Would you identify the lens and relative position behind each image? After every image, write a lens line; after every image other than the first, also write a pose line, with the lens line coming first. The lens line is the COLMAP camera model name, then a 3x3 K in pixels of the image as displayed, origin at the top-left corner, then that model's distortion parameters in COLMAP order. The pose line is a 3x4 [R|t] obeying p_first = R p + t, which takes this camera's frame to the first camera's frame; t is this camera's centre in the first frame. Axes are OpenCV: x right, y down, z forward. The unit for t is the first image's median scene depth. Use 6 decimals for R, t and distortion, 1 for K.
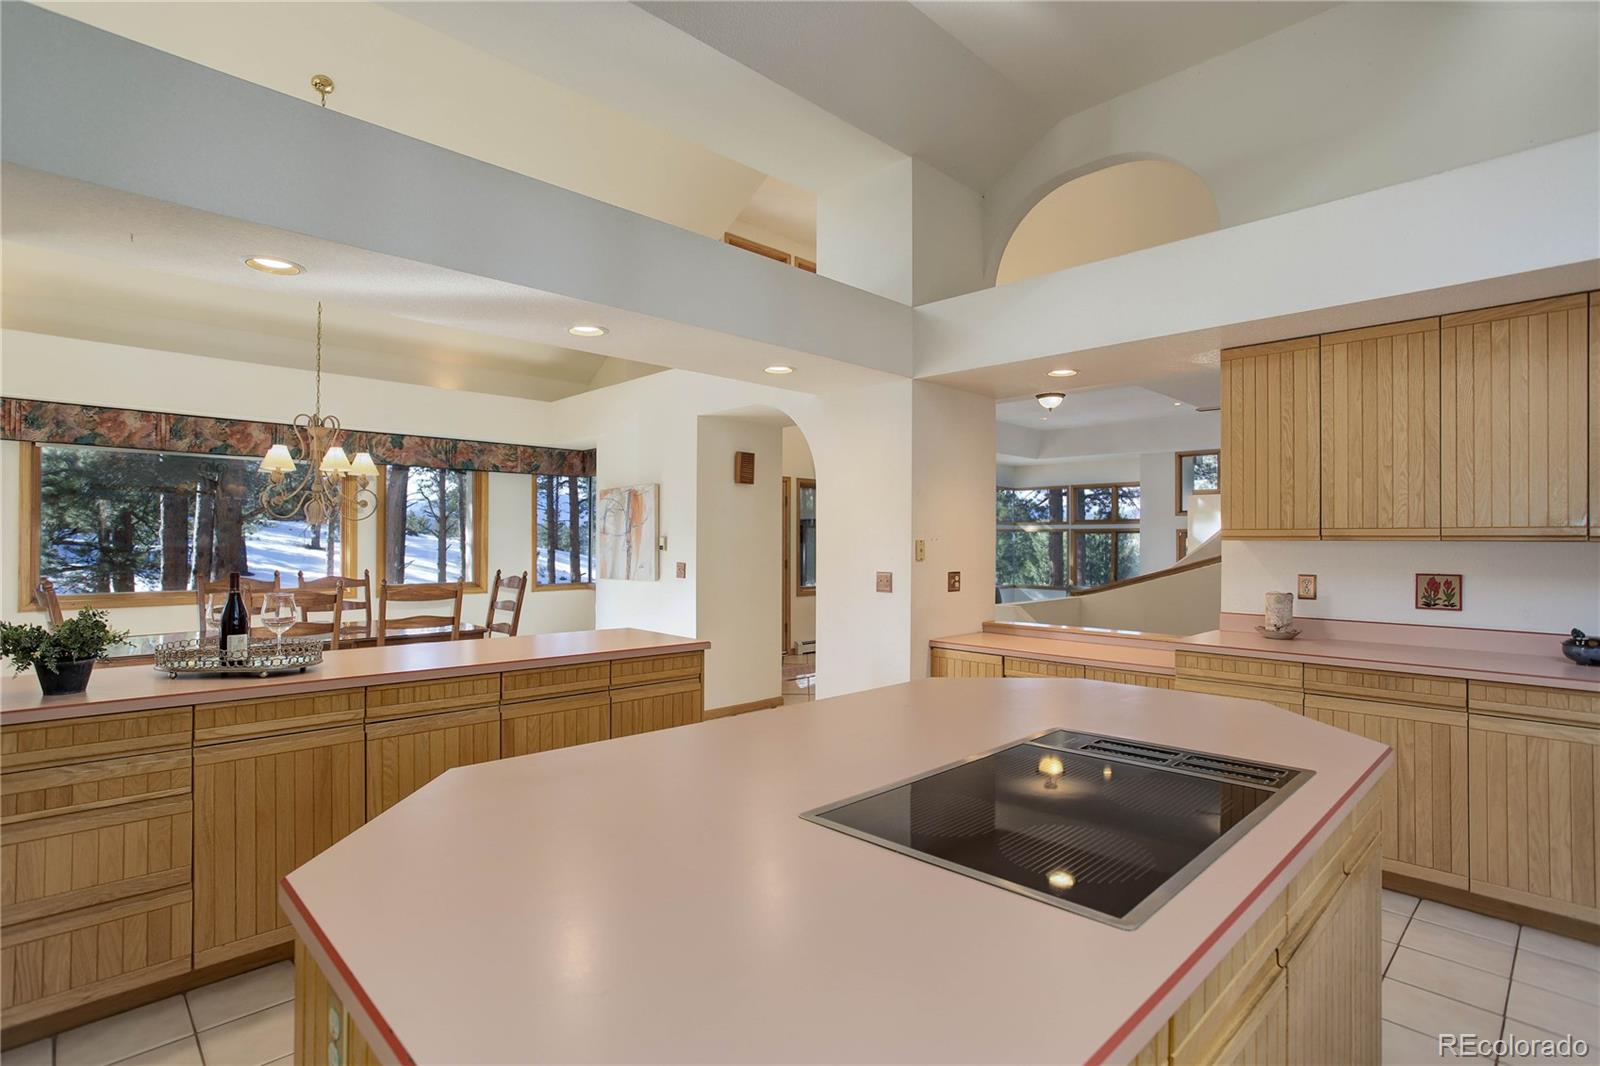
lens RADIAL K [[809.0, 0, 796.8], [0, 809.0, 530.2], [0, 0, 1]] dist [-0.021881, 0.008499]
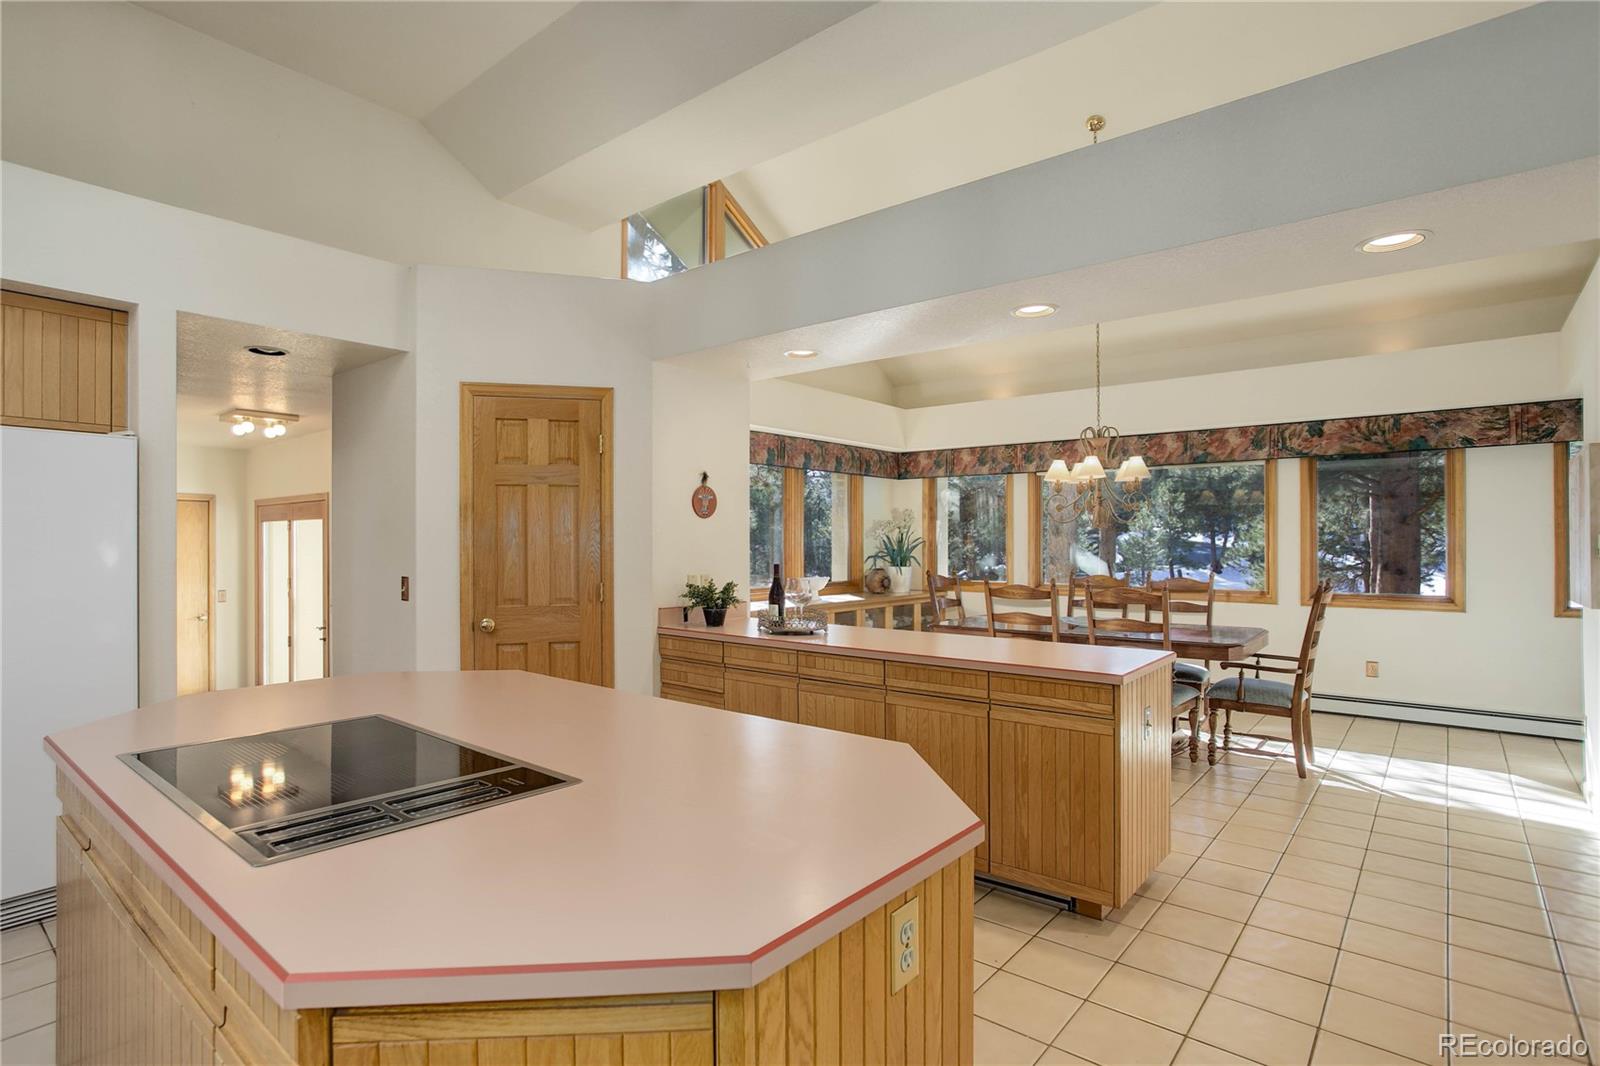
lens RADIAL K [[809.0, 0, 775.5], [0, 809.0, 538.6], [0, 0, 1]] dist [-0.021881, 0.008499]
pose [[0.097899, -0.005909, -0.995179, 0.401331], [0.016565, 0.999854, -0.004307, 0.004969], [0.995058, -0.016064, 0.097983, 0.401617]]
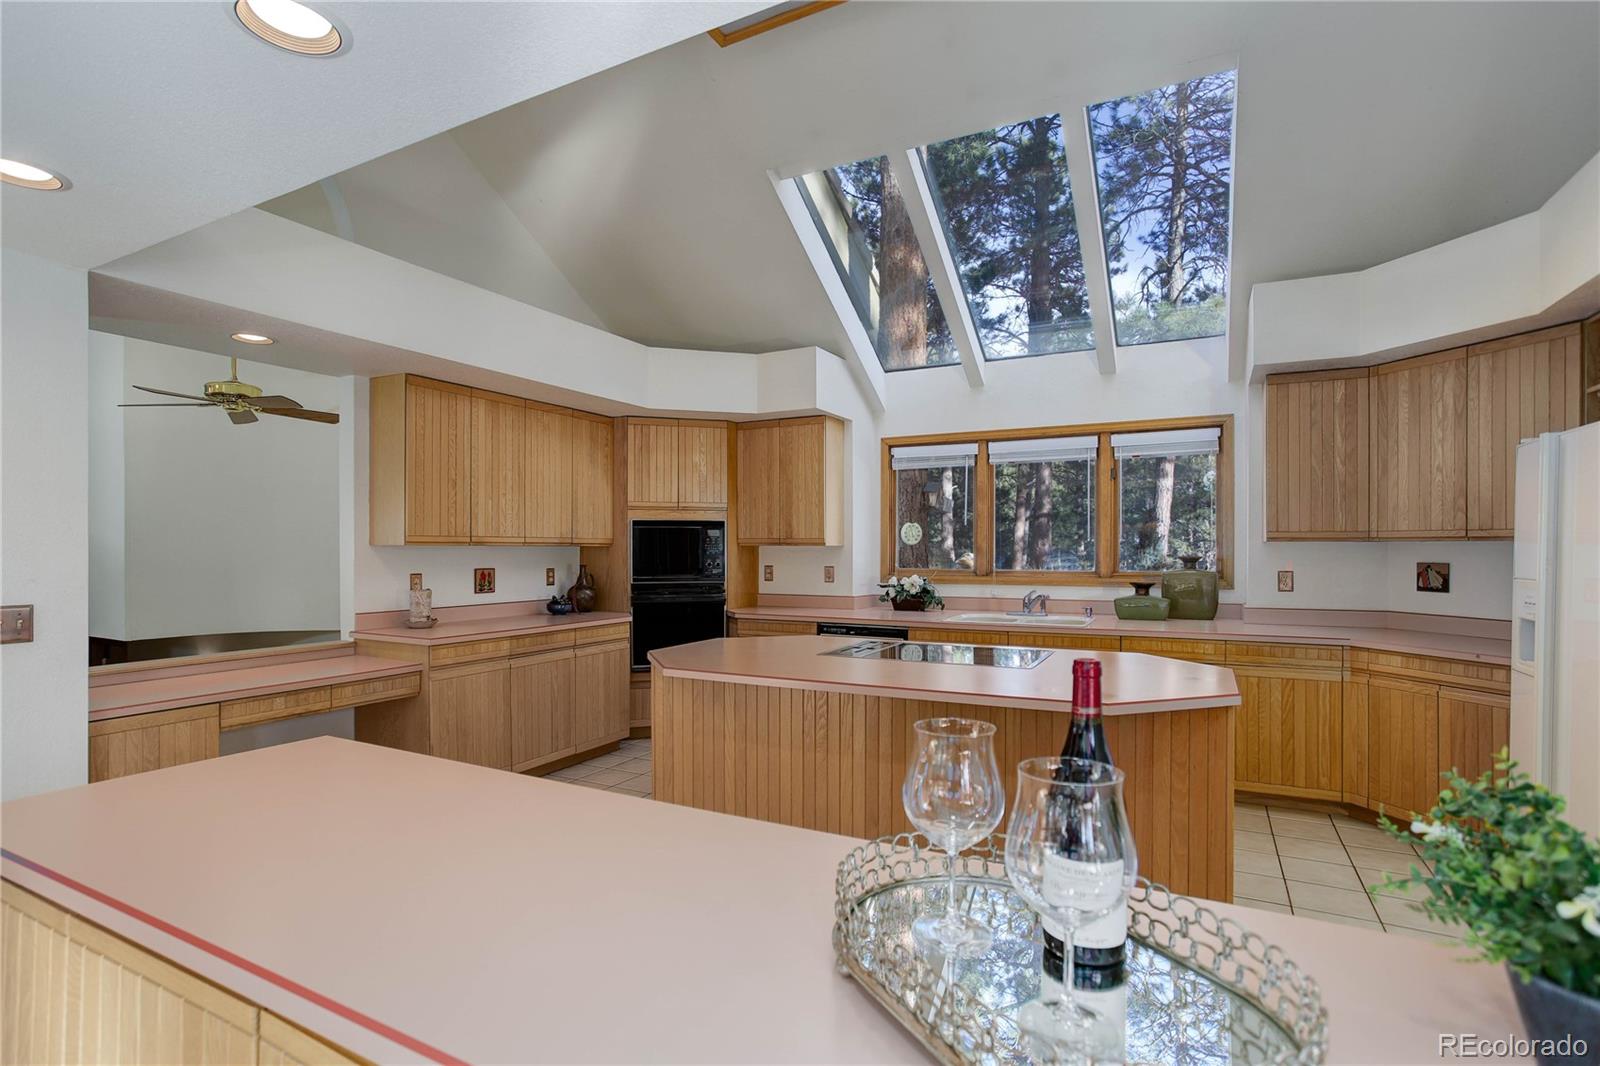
lens RADIAL K [[809.0, 0, 798.2], [0, 809.0, 547.5], [0, 0, 1]] dist [-0.021881, 0.008499]
pose [[-0.315508, -0.005148, 0.948909, -0.487908], [-0.013173, 0.999913, 0.001045, 0.004894], [-0.948831, -0.012170, -0.315548, 0.584604]]
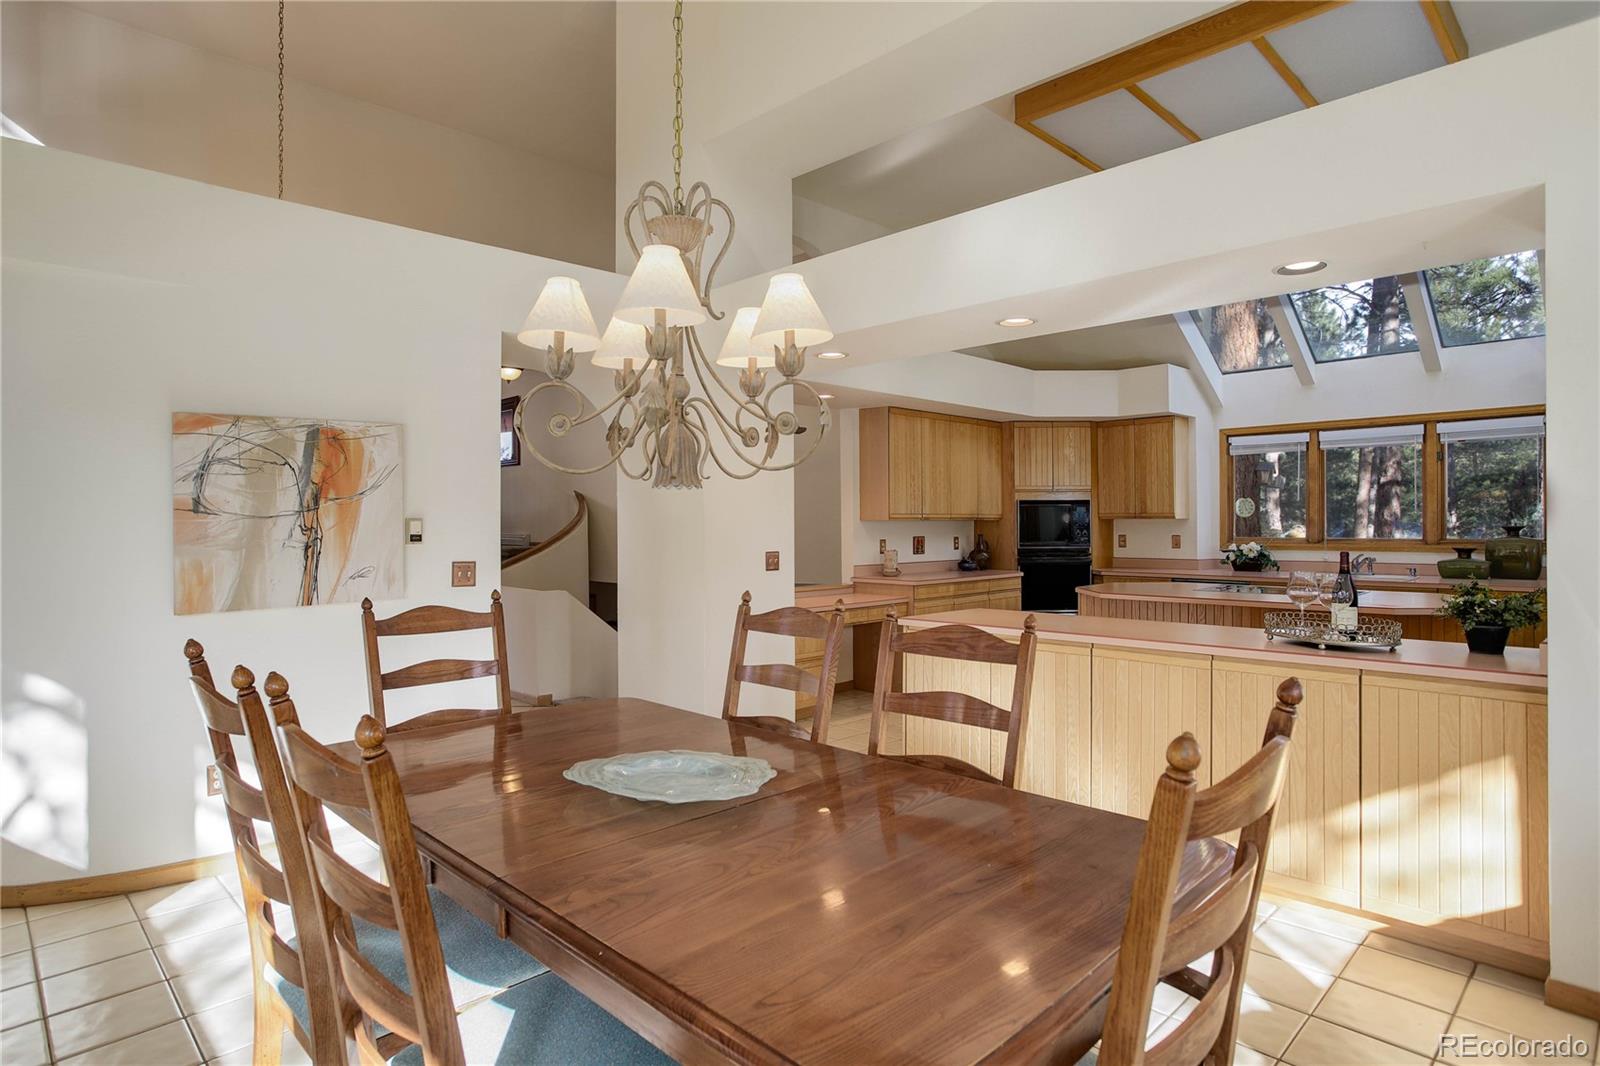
lens RADIAL K [[857.6, 0, 827.3], [0, 857.6, 518.0], [0, 0, 1]] dist [-0.015114, 0.009529]
pose [[-0.028774, -0.000633, 0.999586, -0.875100], [-0.007238, 0.999974, 0.000425, 0.005351], [-0.999560, -0.007223, -0.028778, 0.822289]]
